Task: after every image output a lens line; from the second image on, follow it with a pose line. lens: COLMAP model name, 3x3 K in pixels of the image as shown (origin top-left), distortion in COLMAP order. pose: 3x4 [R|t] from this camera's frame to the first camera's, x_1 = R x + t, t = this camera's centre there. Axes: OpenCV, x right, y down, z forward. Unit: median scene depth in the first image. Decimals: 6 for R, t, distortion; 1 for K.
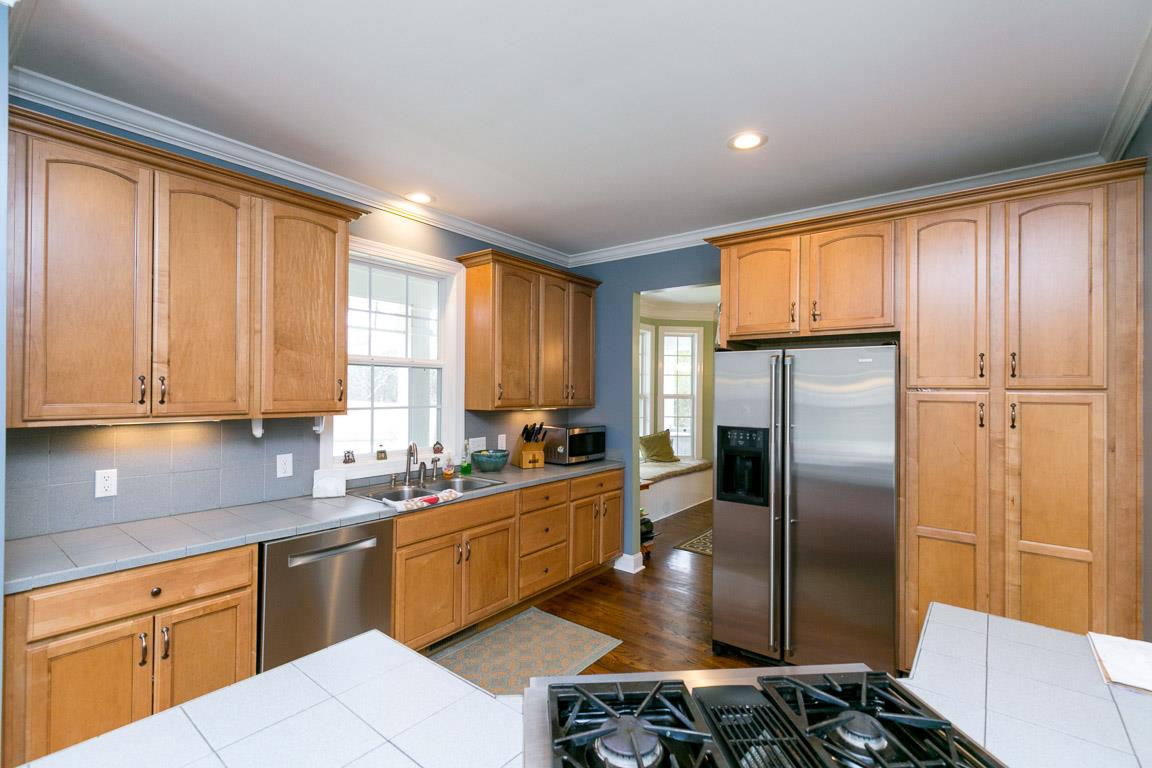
lens RADIAL K [[517.6, 0, 574.9], [0, 517.6, 384.5], [0, 0, 1]] dist [0.000438, -0.000102]
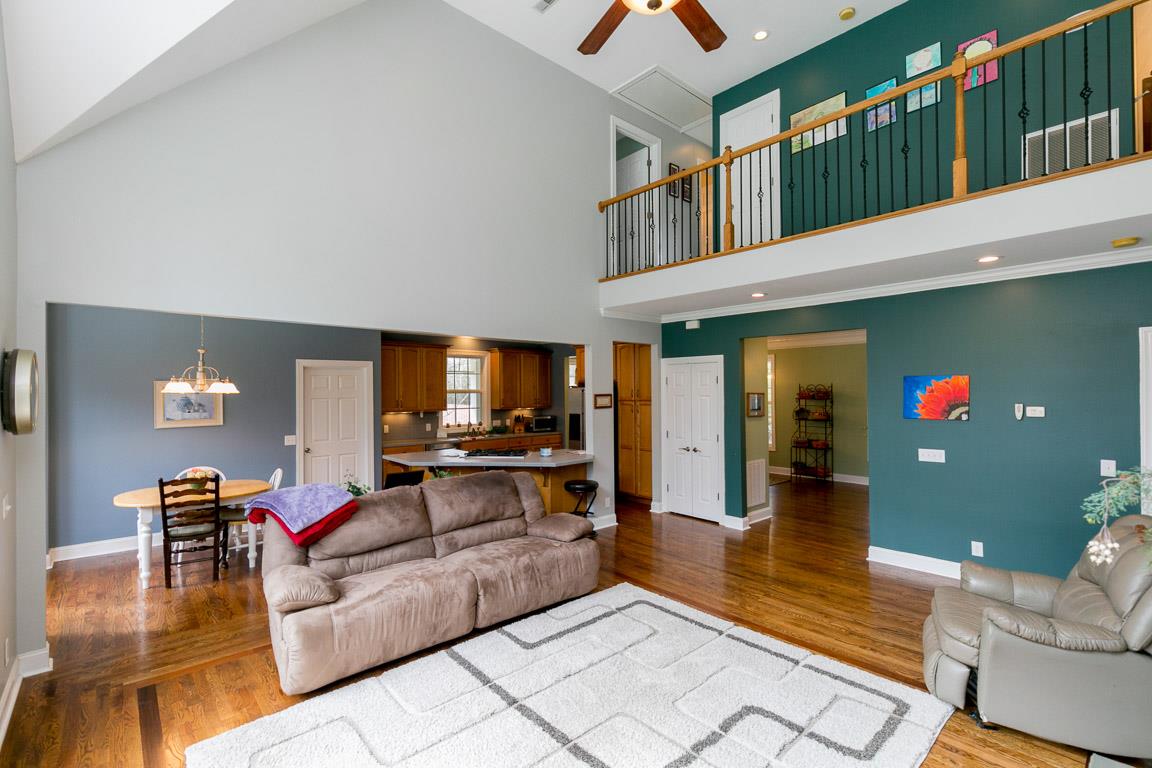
lens RADIAL K [[517.6, 0, 576.7], [0, 517.6, 388.0], [0, 0, 1]] dist [0.000438, -0.000102]
pose [[0.986208, -0.011988, -0.165077, 0.646259], [0.012985, 0.999903, 0.004961, -0.063983], [0.165001, -0.007036, 0.986268, -1.485617]]
